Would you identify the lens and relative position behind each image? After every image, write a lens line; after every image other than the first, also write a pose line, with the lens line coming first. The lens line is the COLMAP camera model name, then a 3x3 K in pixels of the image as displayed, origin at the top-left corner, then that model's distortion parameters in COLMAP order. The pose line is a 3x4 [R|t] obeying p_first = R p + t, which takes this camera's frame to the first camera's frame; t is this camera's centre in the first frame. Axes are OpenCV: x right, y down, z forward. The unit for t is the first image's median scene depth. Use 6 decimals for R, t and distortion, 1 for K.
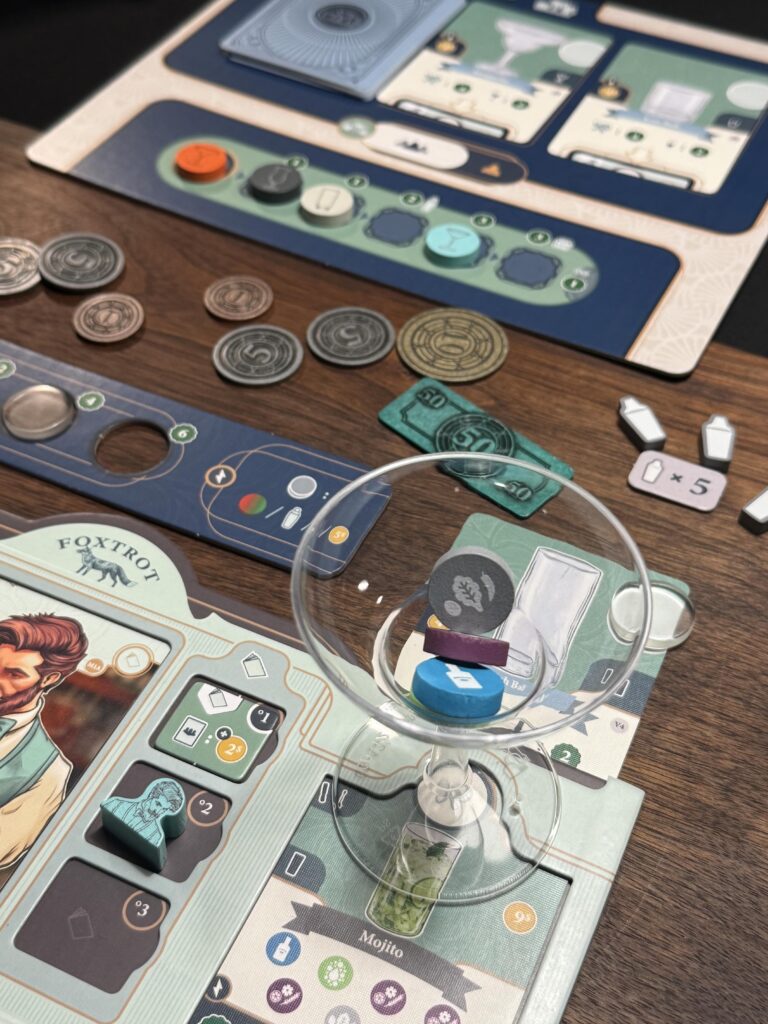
lens RADIAL K [[1353.5, 0, 384.0], [0, 1353.5, 512.0], [0, 0, 1]] dist [0.118454, -0.088464]
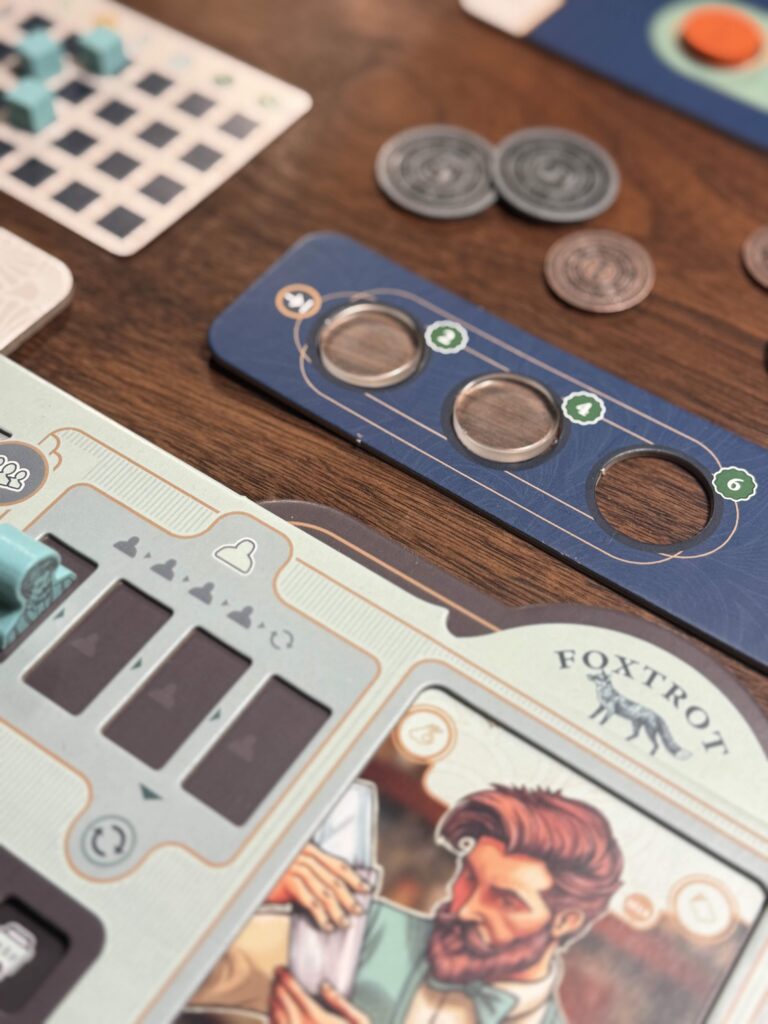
lens RADIAL K [[1353.5, 0, 384.0], [0, 1353.5, 512.0], [0, 0, 1]] dist [0.118454, -0.088464]
pose [[0.986531, 0.143292, -0.078892, -0.277740], [-0.135284, 0.985857, 0.098912, -0.093033], [0.091950, -0.086907, 0.991964, 0.384925]]
